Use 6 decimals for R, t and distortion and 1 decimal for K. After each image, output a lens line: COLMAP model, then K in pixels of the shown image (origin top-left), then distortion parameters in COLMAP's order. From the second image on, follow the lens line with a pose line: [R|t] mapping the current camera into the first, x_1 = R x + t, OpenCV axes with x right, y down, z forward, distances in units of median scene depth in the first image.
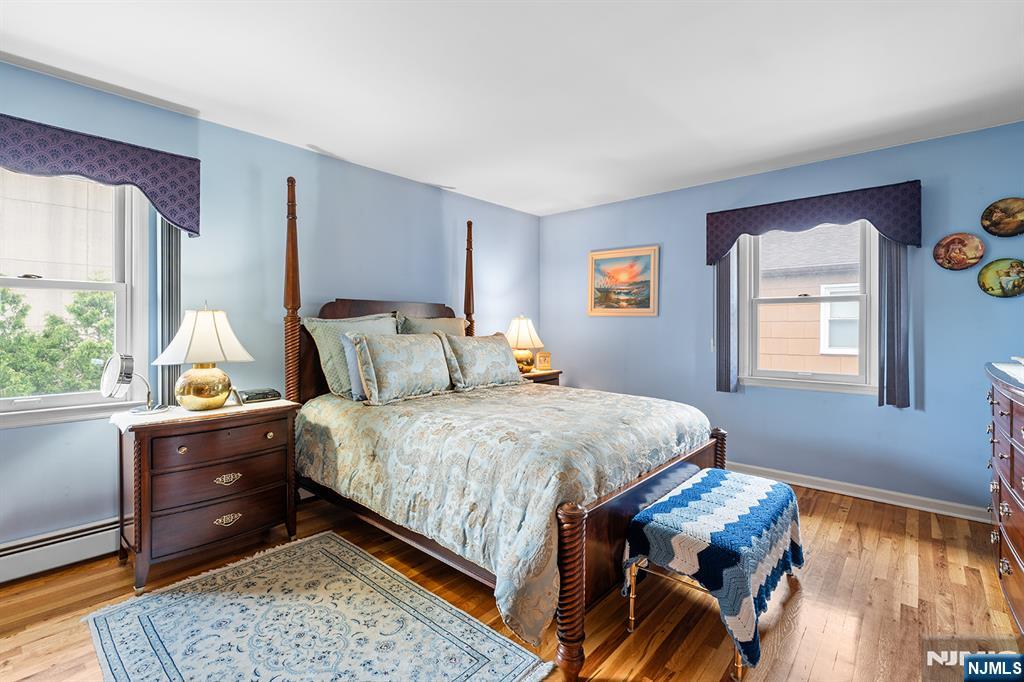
lens RADIAL K [[458.4, 0, 511.3], [0, 458.4, 325.3], [0, 0, 1]] dist [-0.001782, 0.000274]
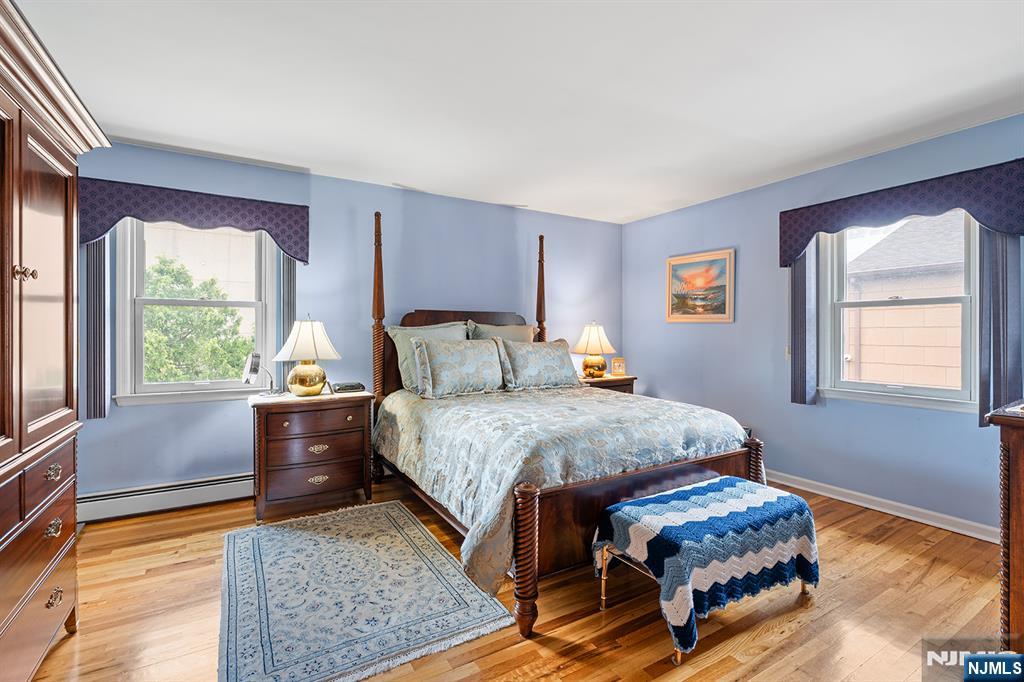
lens RADIAL K [[460.0, 0, 510.3], [0, 460.0, 331.3], [0, 0, 1]] dist [-0.001035, 0.000221]
pose [[0.954325, -0.001267, -0.298767, 0.281283], [0.000781, 0.999998, -0.001747, 0.000173], [0.298769, 0.001434, 0.954324, -0.091055]]
